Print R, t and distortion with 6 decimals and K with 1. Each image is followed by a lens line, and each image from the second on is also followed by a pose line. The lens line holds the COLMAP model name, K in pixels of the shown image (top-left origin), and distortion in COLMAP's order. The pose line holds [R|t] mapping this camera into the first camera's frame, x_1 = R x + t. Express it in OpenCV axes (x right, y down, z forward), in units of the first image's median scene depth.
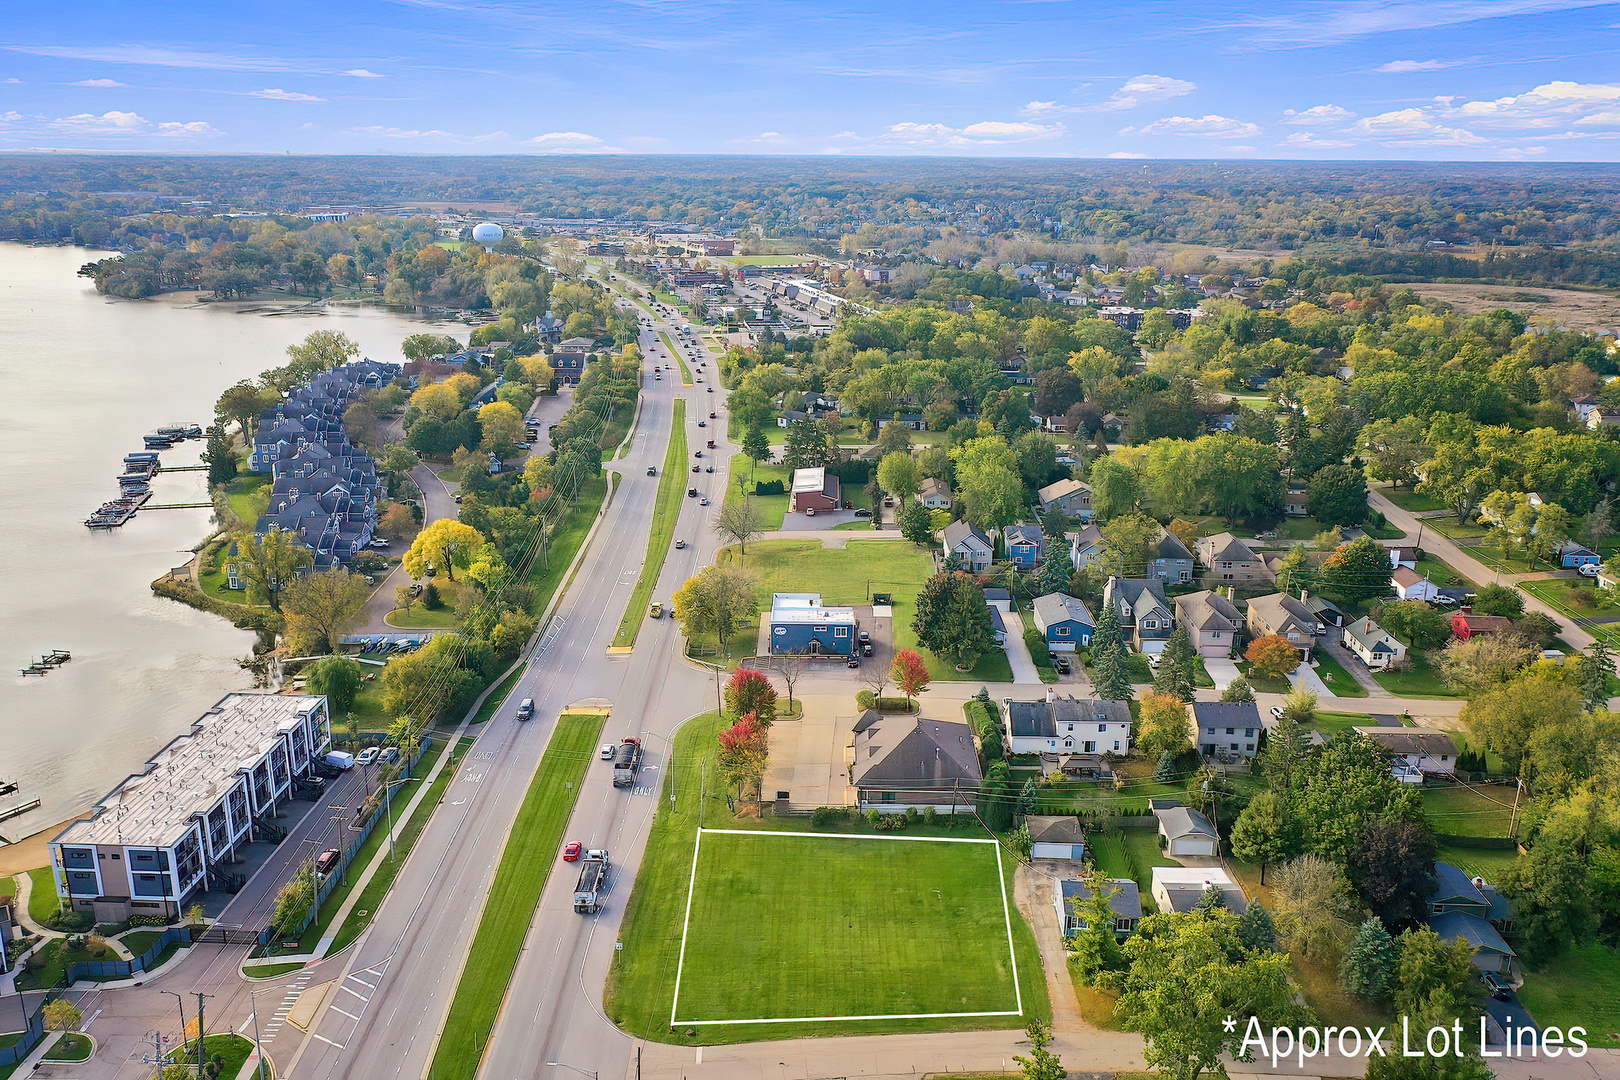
lens RADIAL K [[1293.3, 0, 810.0], [0, 1293.3, 540.0], [0, 0, 1]] dist [0.012711, 0.021310]
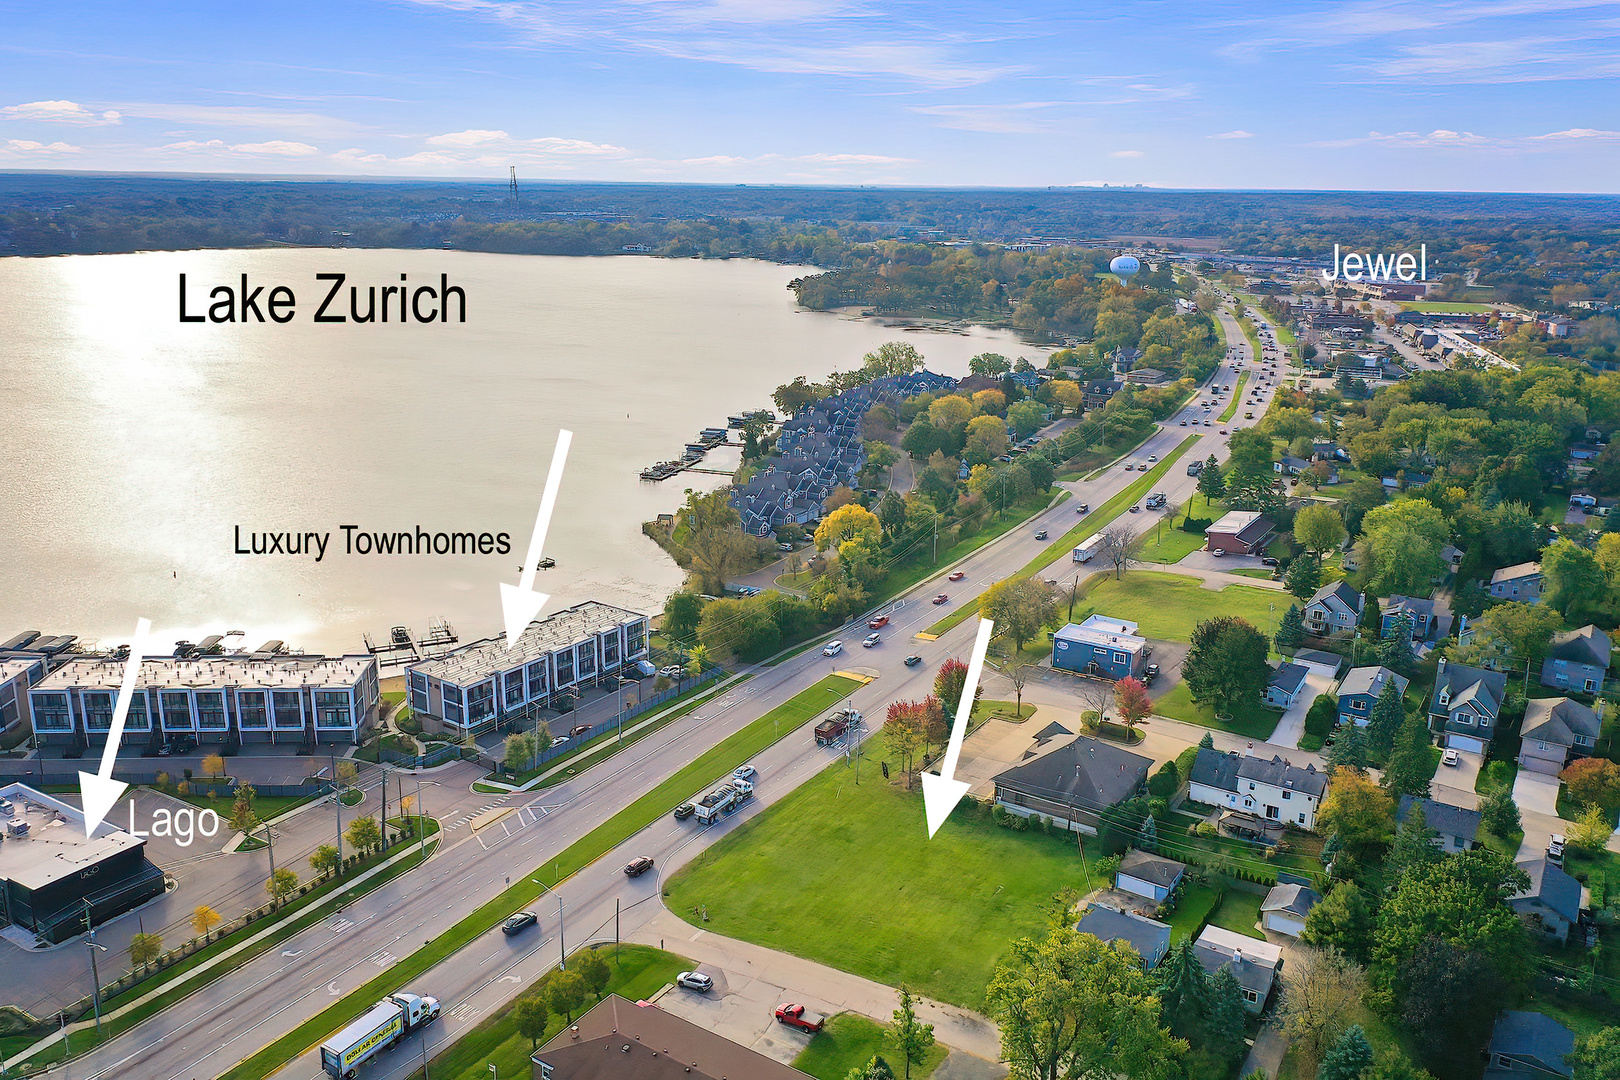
lens RADIAL K [[1293.3, 0, 810.0], [0, 1293.3, 540.0], [0, 0, 1]] dist [0.012711, 0.021310]
pose [[0.849214, 0.147441, -0.507047, 0.412788], [-0.160710, 0.986841, 0.017796, 0.001579], [0.502998, 0.066375, 0.861735, 0.004794]]
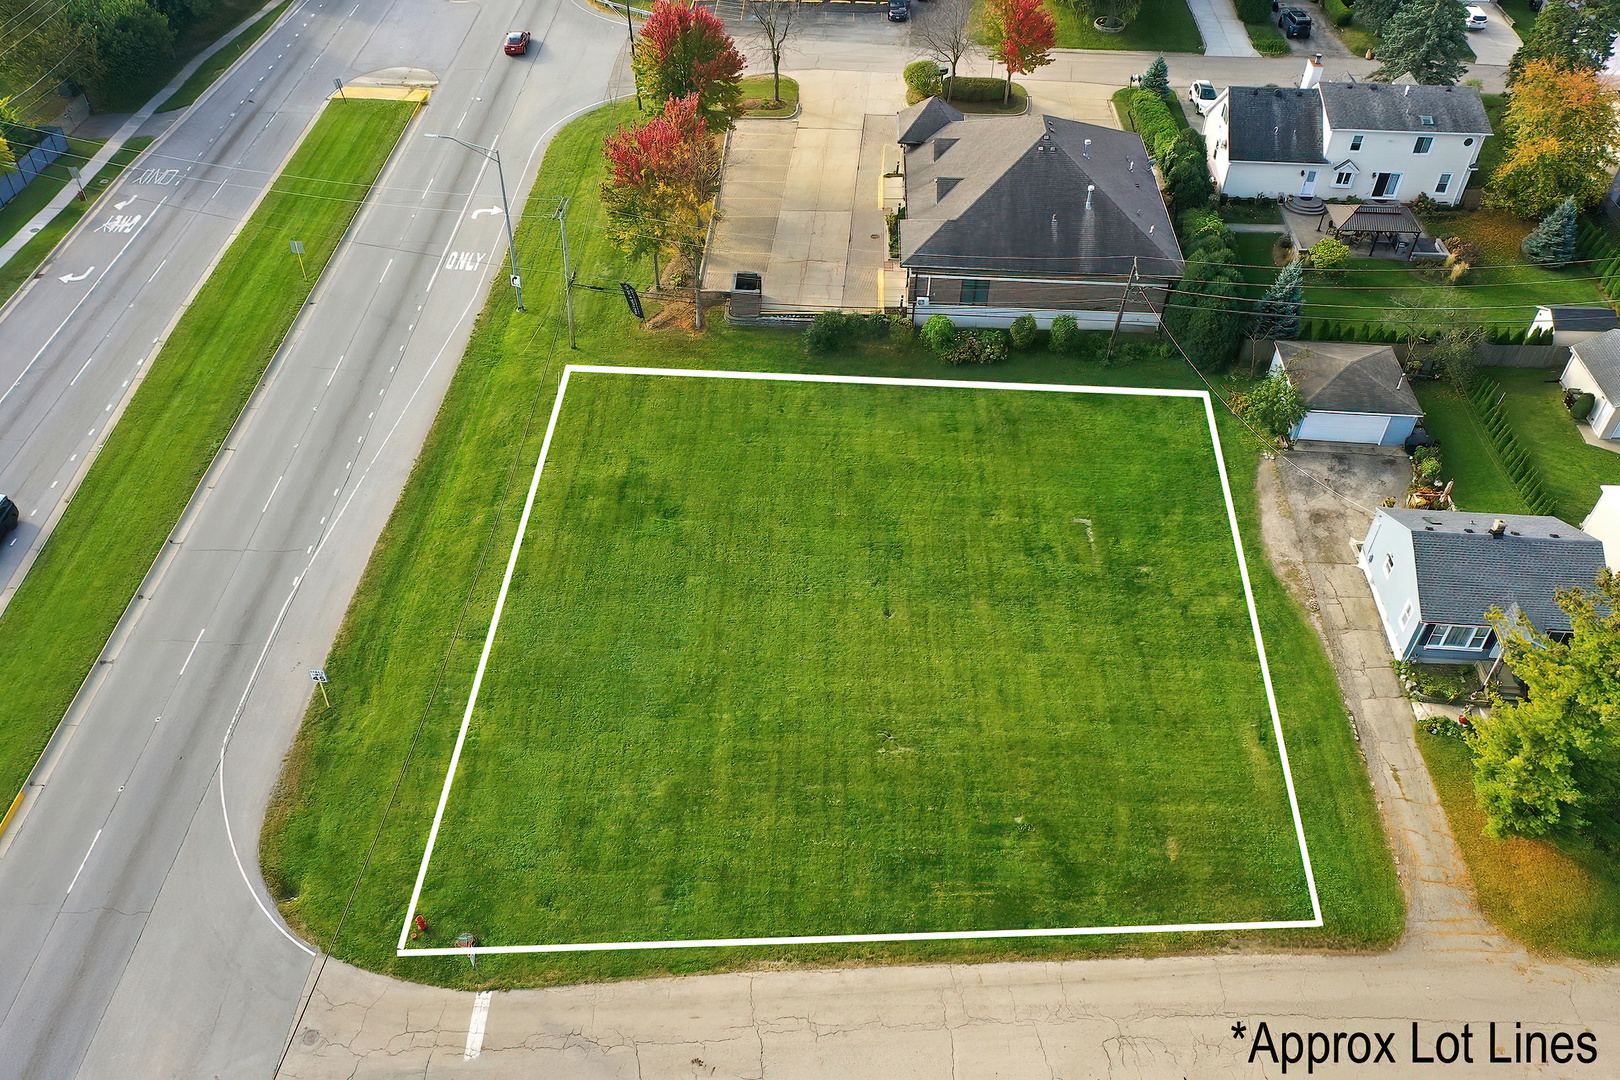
lens RADIAL K [[1293.3, 0, 810.0], [0, 1293.3, 540.0], [0, 0, 1]] dist [0.012711, 0.021310]
pose [[0.999700, 0.023034, -0.008306, 0.007586], [-0.017291, 0.904271, 0.426609, 0.082196], [0.017337, -0.426338, 0.904398, 0.540426]]
